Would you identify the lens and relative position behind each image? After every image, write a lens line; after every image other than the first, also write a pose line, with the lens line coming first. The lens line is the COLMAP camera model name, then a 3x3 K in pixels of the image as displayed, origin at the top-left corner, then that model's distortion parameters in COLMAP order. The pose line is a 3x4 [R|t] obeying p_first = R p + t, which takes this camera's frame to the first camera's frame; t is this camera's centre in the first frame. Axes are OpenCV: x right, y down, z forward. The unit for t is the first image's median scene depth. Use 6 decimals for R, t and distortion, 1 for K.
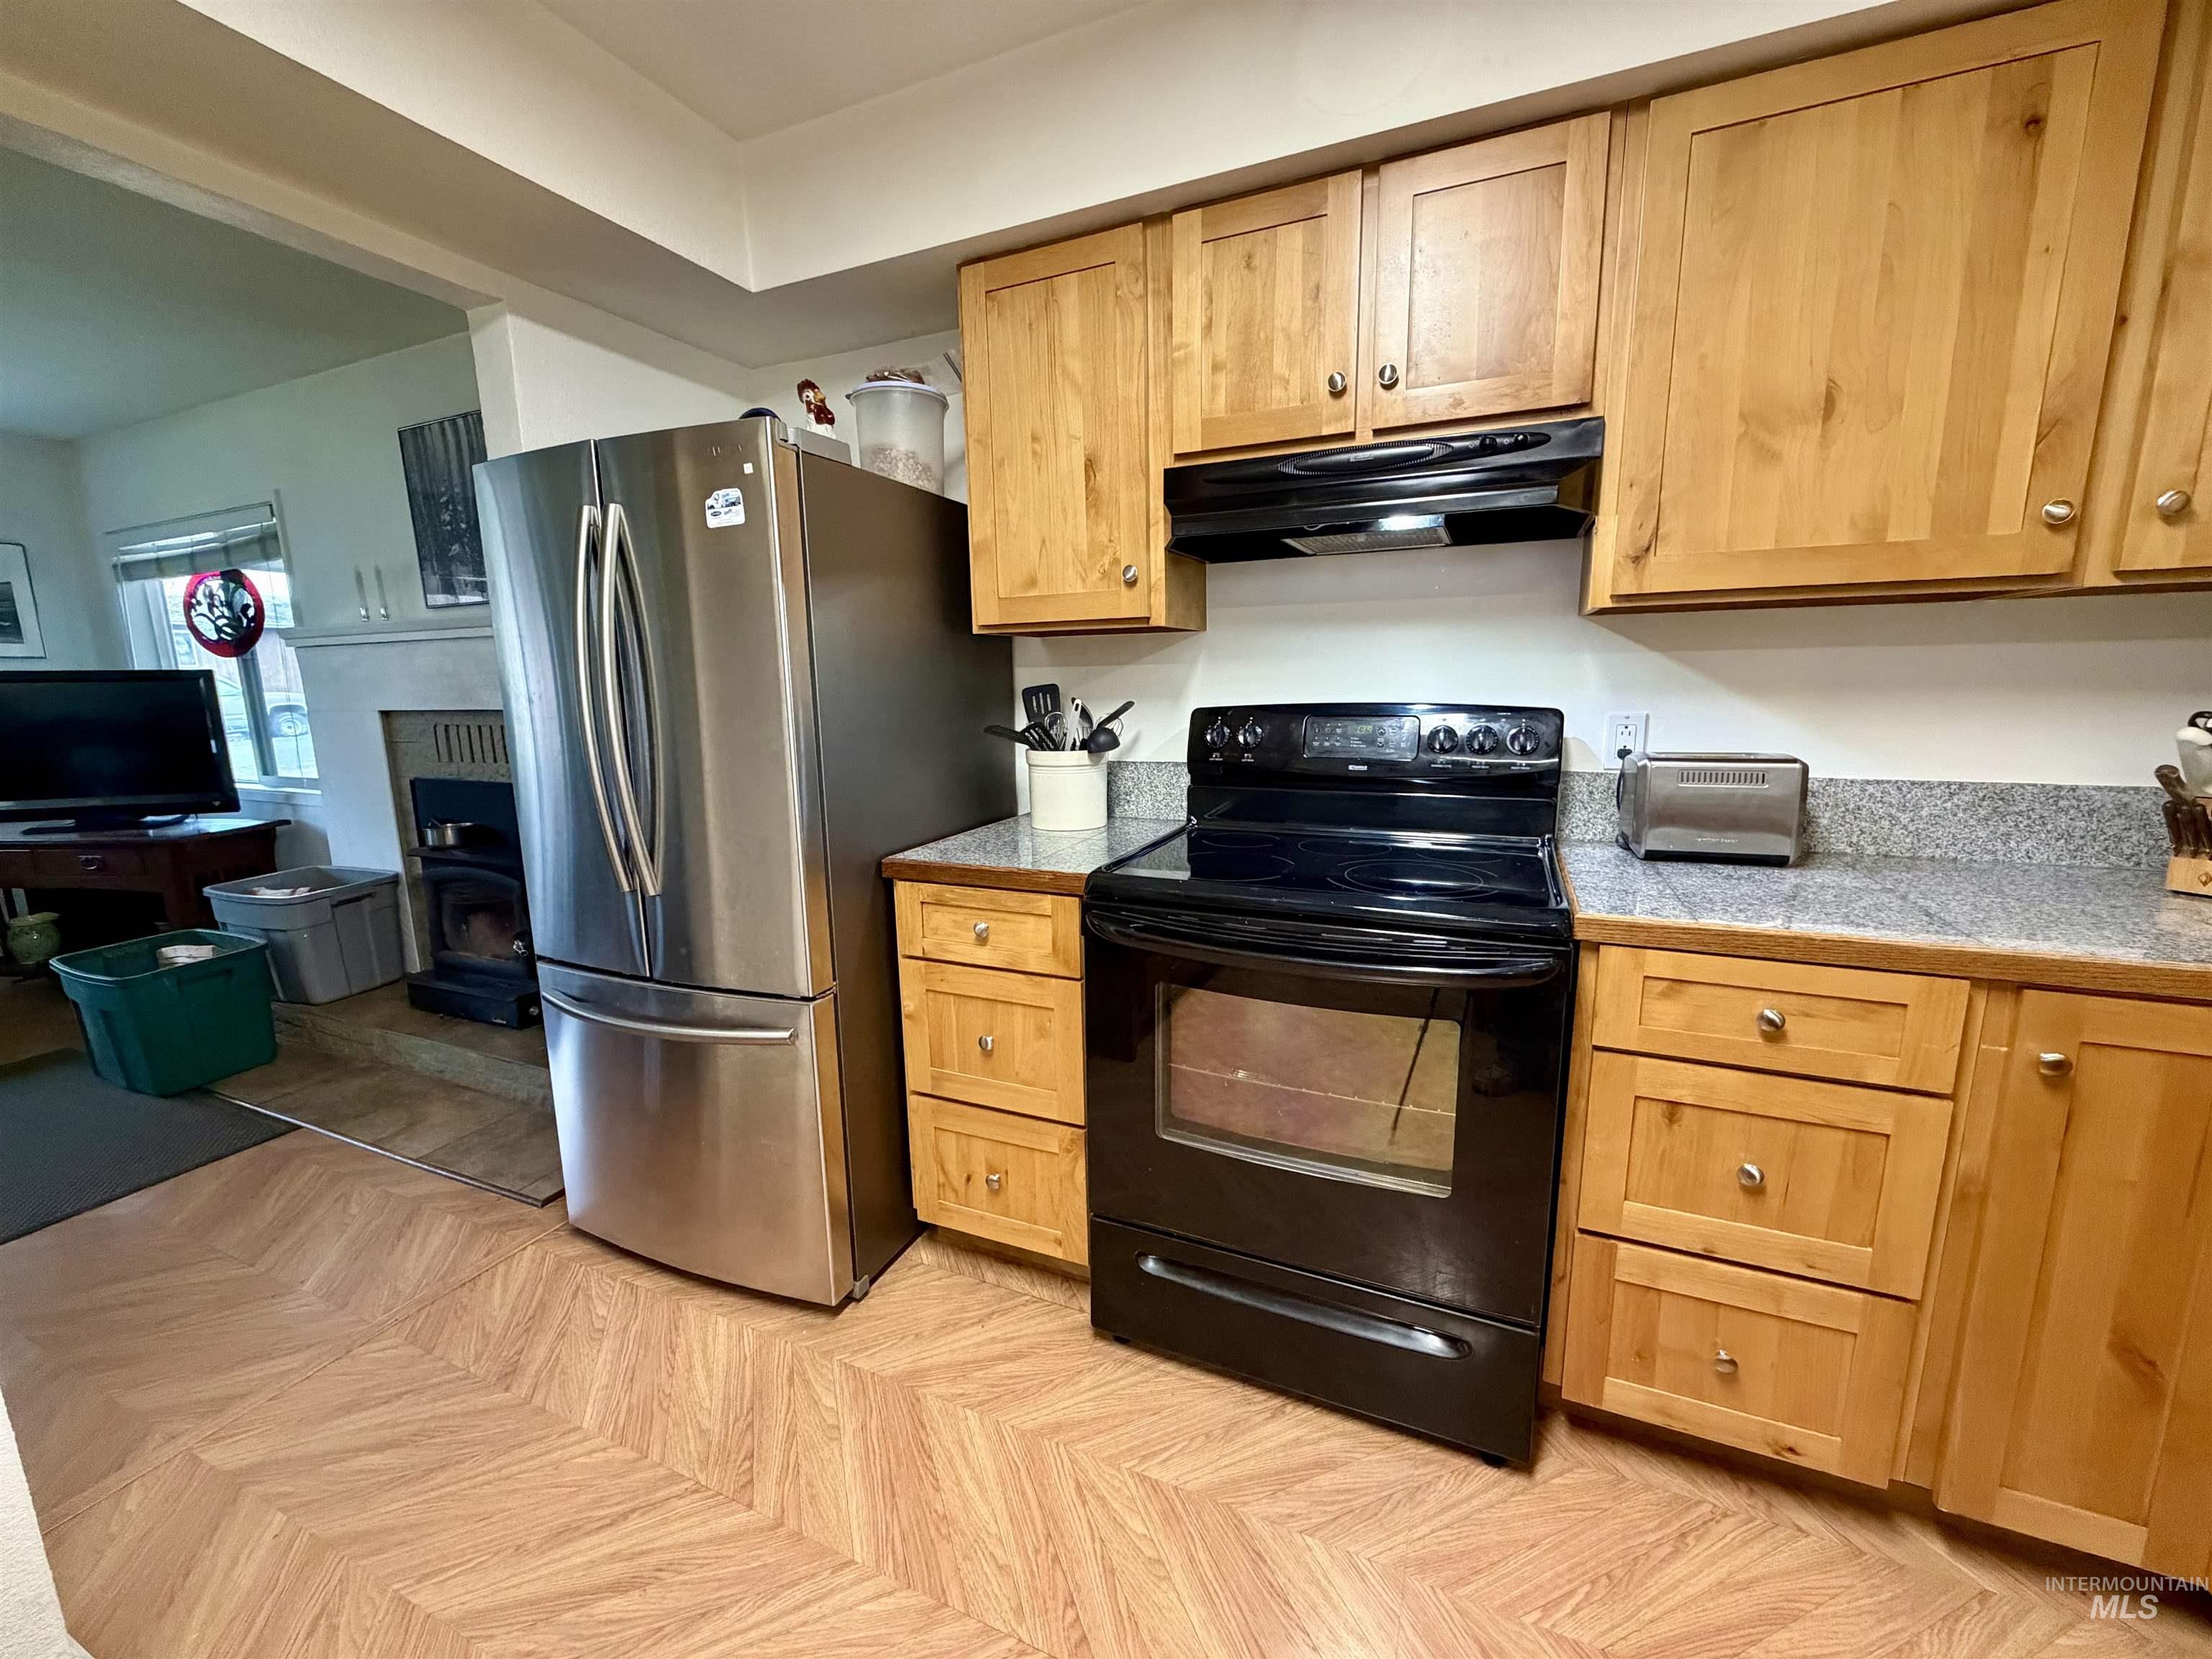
lens RADIAL K [[883.0, 0, 1090.0], [0, 883.0, 829.8], [0, 0, 1]] dist [-0.000213, 0.000016]
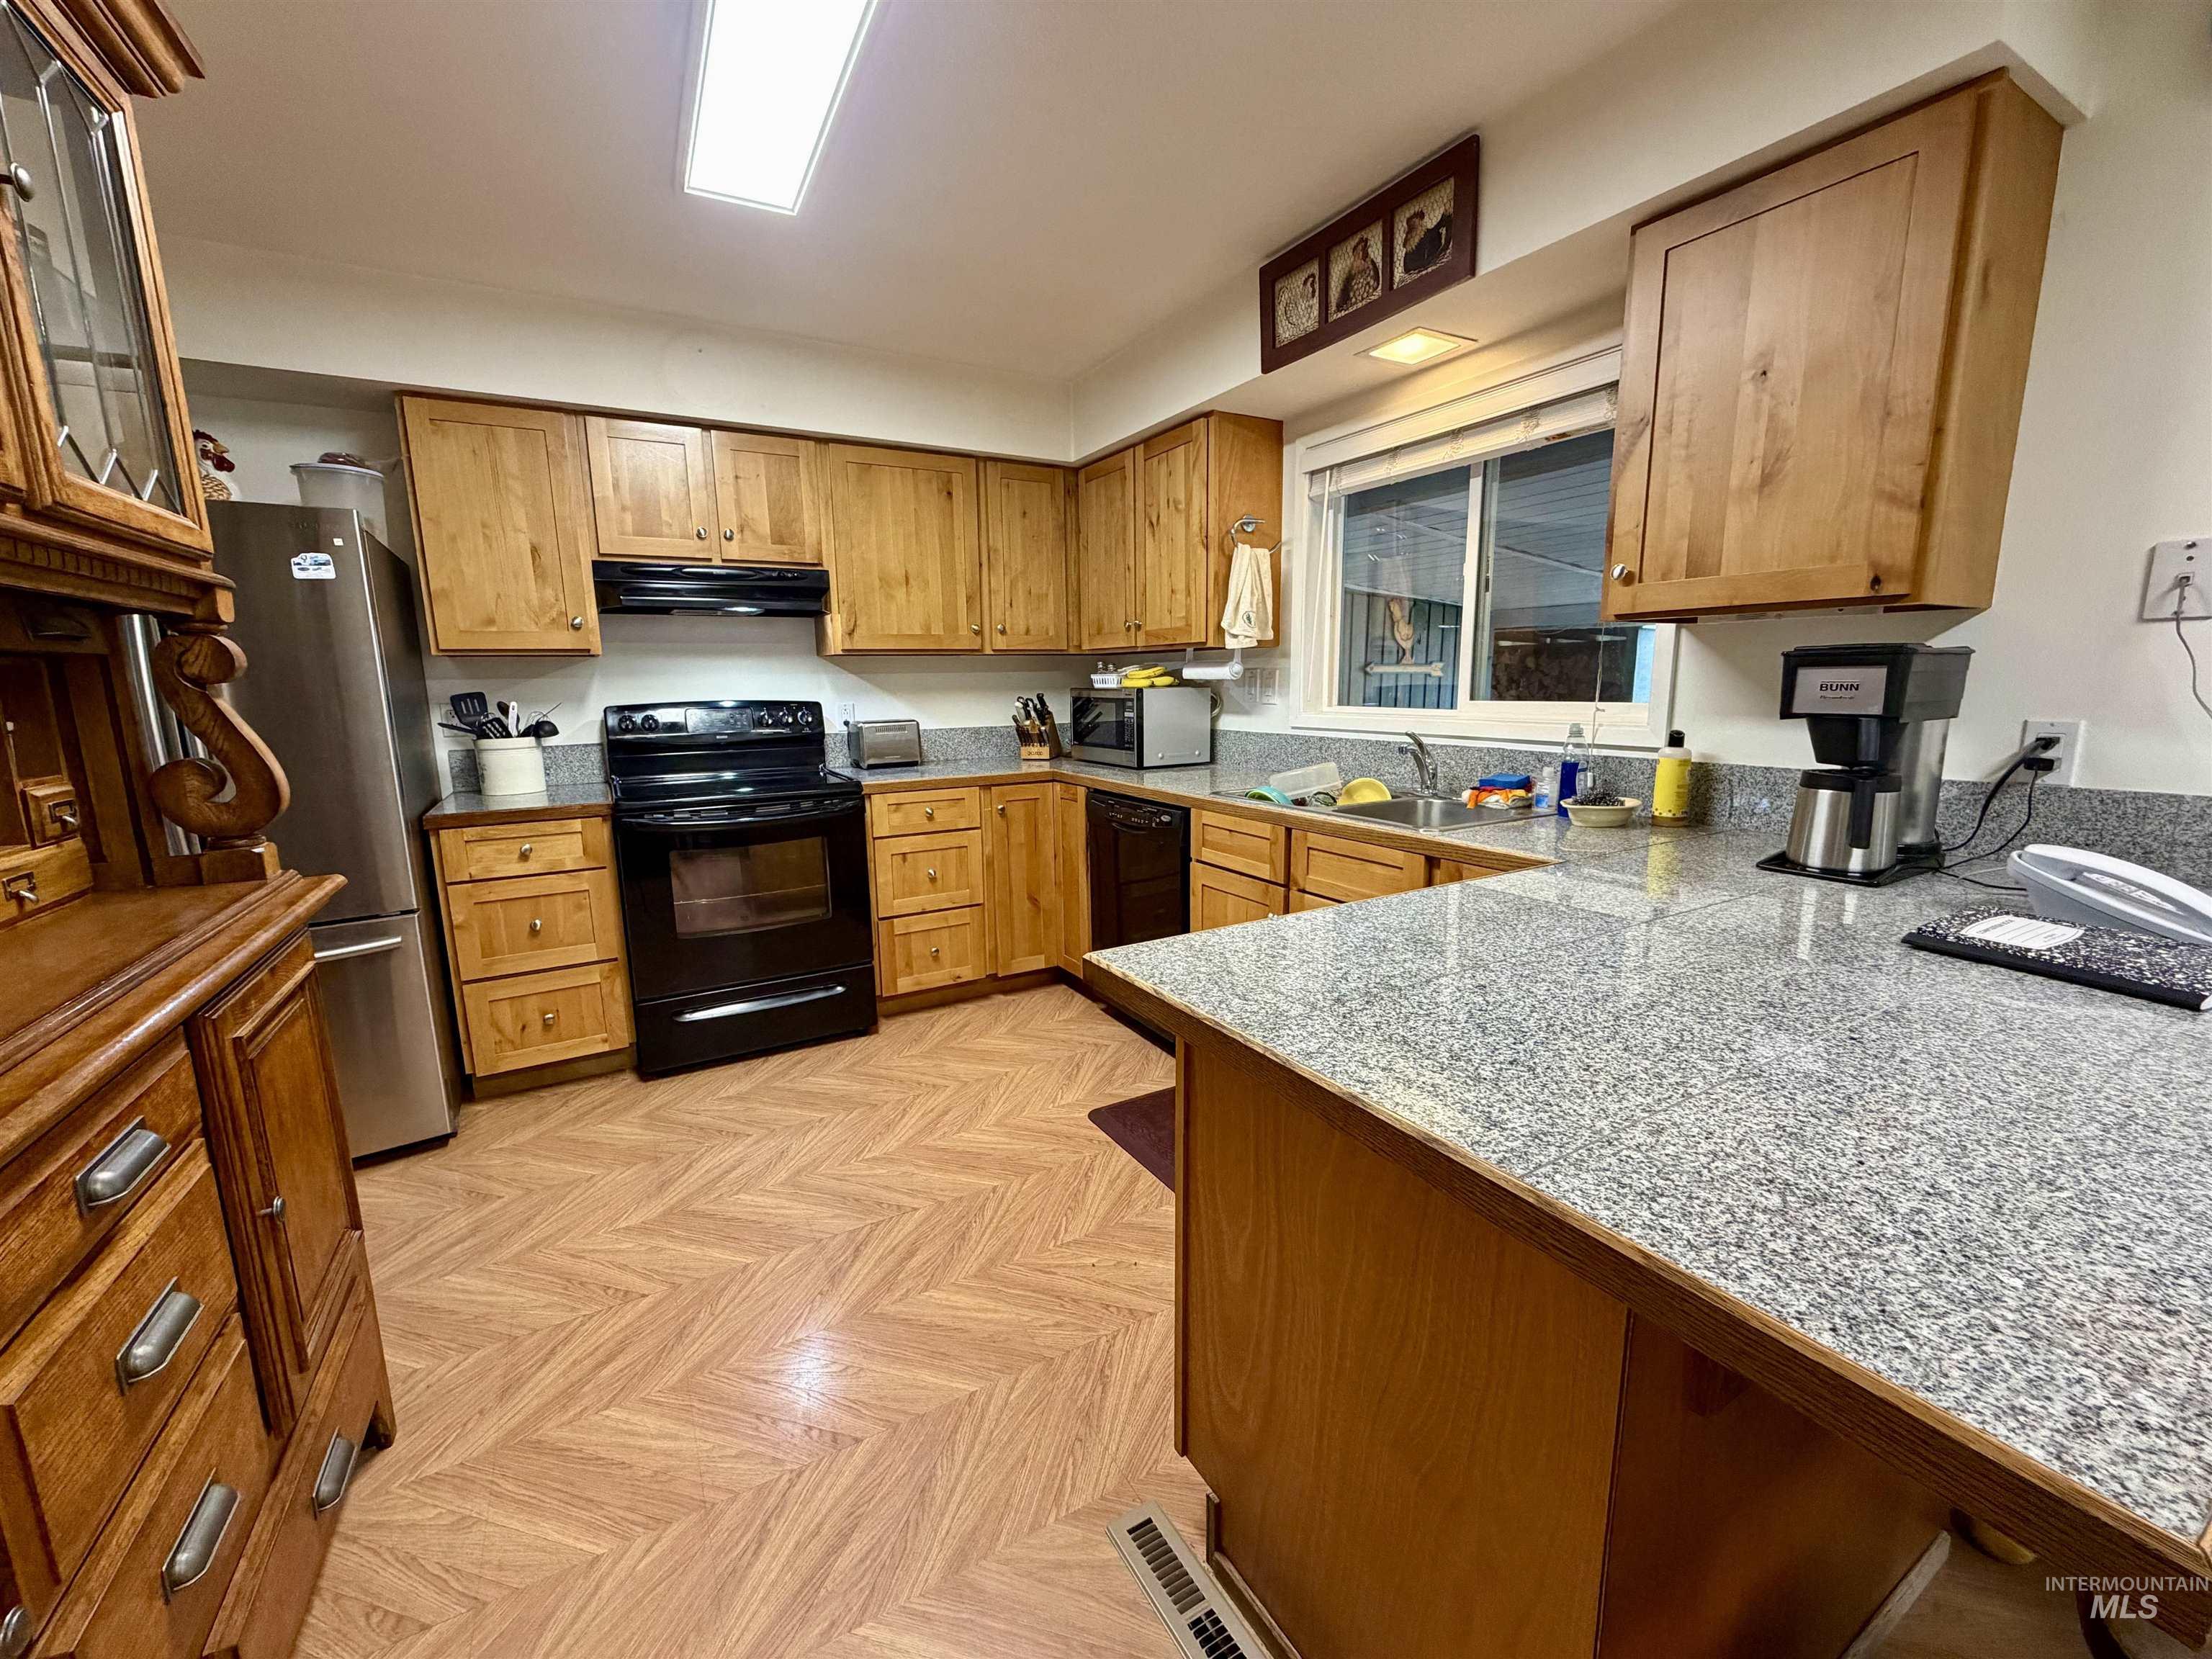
lens RADIAL K [[883.0, 0, 1099.0], [0, 883.0, 830.1], [0, 0, 1]] dist [-0.000213, 0.000016]
pose [[0.589983, -0.129443, 0.796972, -0.854868], [0.143753, 0.988135, 0.054075, 0.157777], [-0.794516, 0.082664, 0.601591, -0.815108]]
